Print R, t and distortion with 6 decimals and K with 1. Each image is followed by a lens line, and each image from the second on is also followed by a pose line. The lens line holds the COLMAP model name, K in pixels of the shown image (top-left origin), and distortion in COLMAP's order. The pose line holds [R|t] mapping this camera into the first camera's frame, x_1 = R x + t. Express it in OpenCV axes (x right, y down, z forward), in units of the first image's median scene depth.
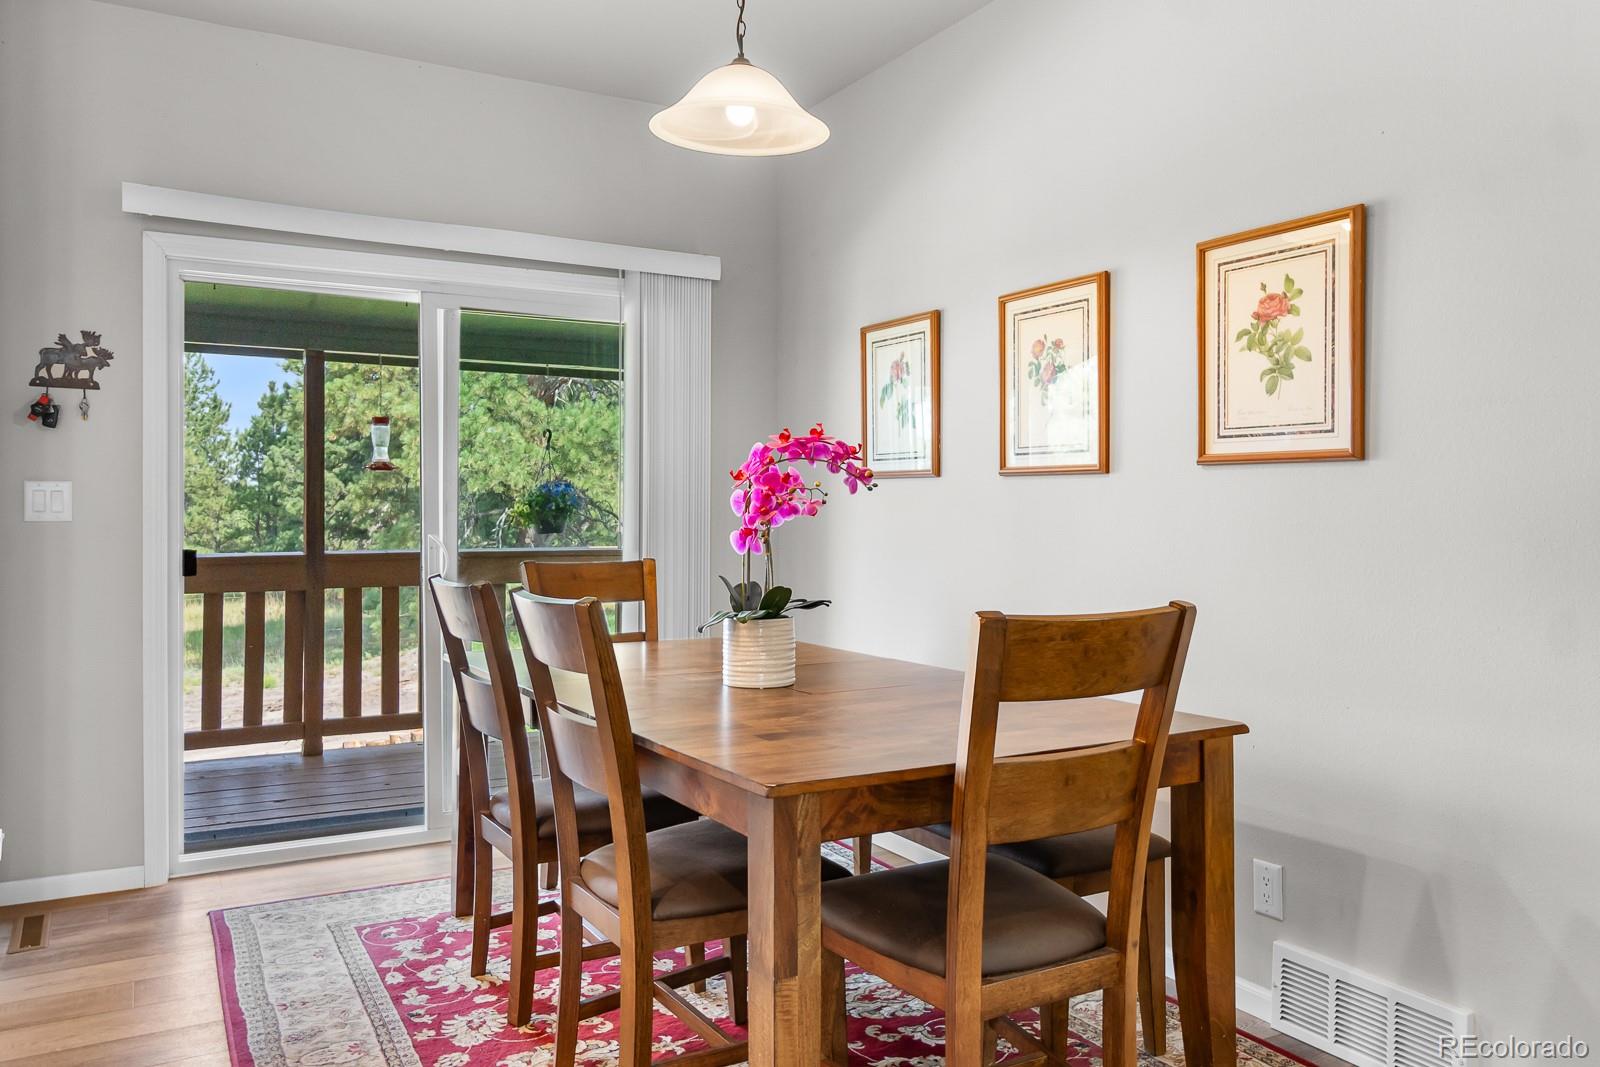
lens RADIAL K [[1178.2, 0, 805.7], [0, 1178.2, 527.0], [0, 0, 1]] dist [-0.002248, -0.000763]
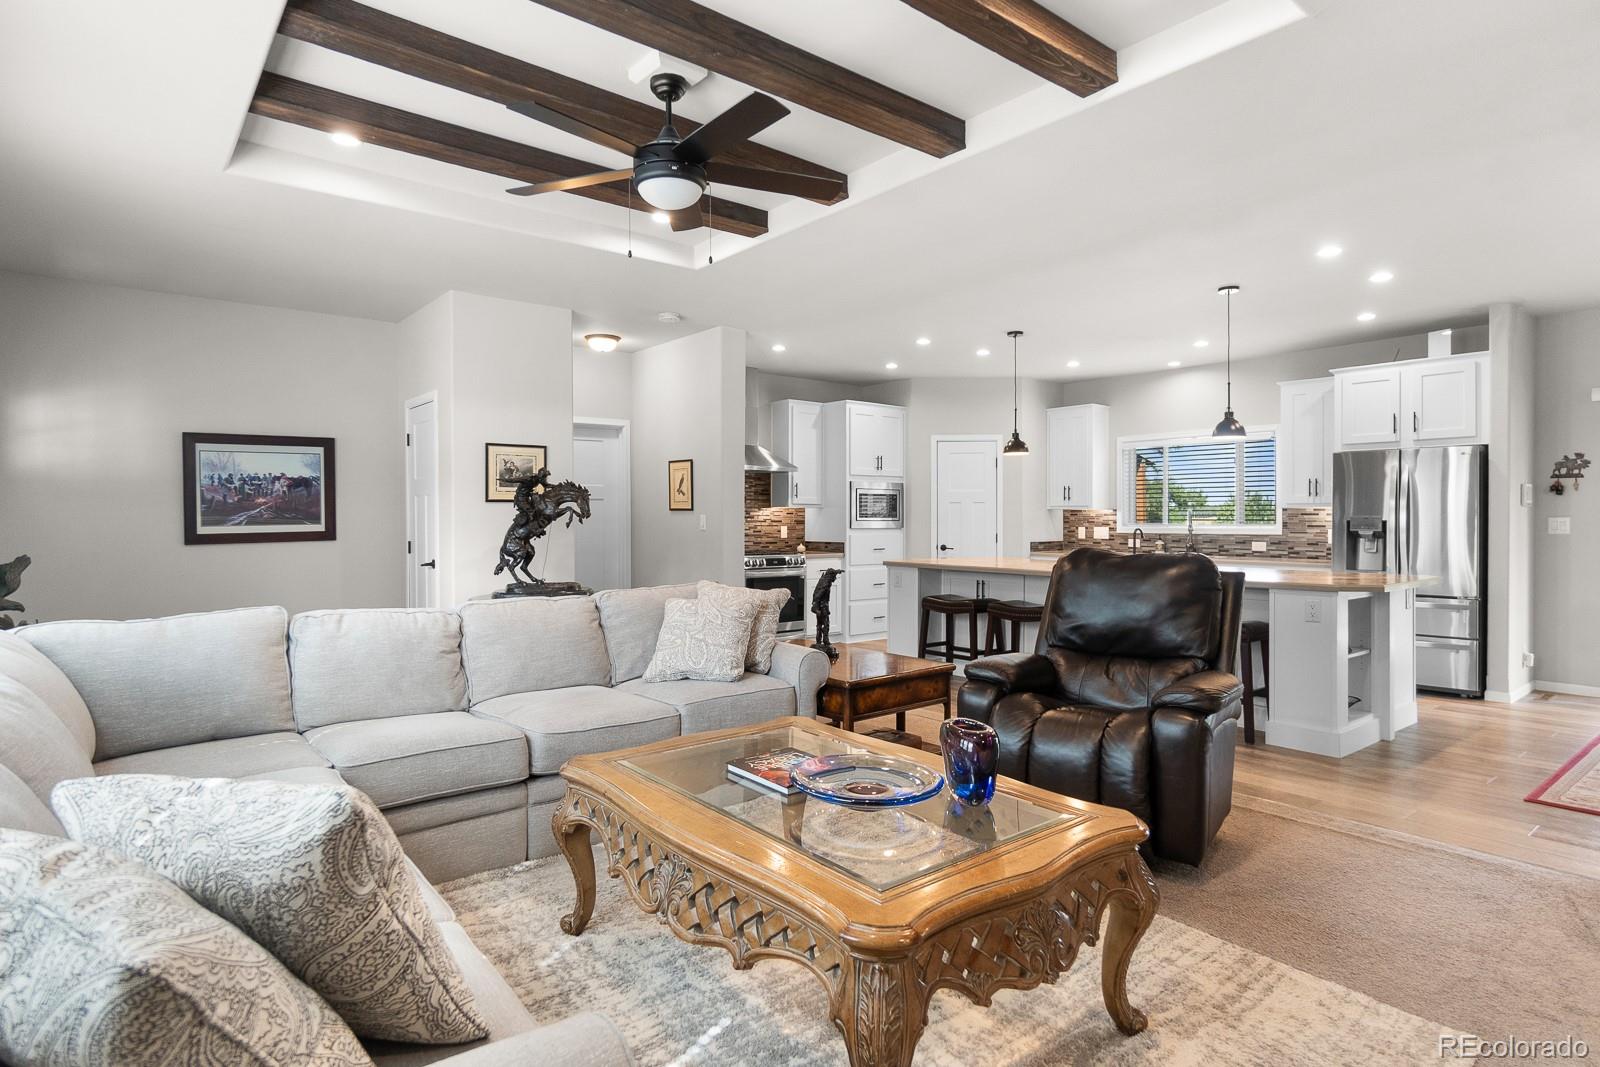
lens RADIAL K [[860.7, 0, 795.0], [0, 860.7, 527.4], [0, 0, 1]] dist [0.000821, 0.000242]
pose [[0.174839, 0.004704, -0.984586, 0.848255], [-0.006825, 0.999970, 0.003565, -0.014953], [0.984573, 0.006097, 0.174865, -0.875319]]
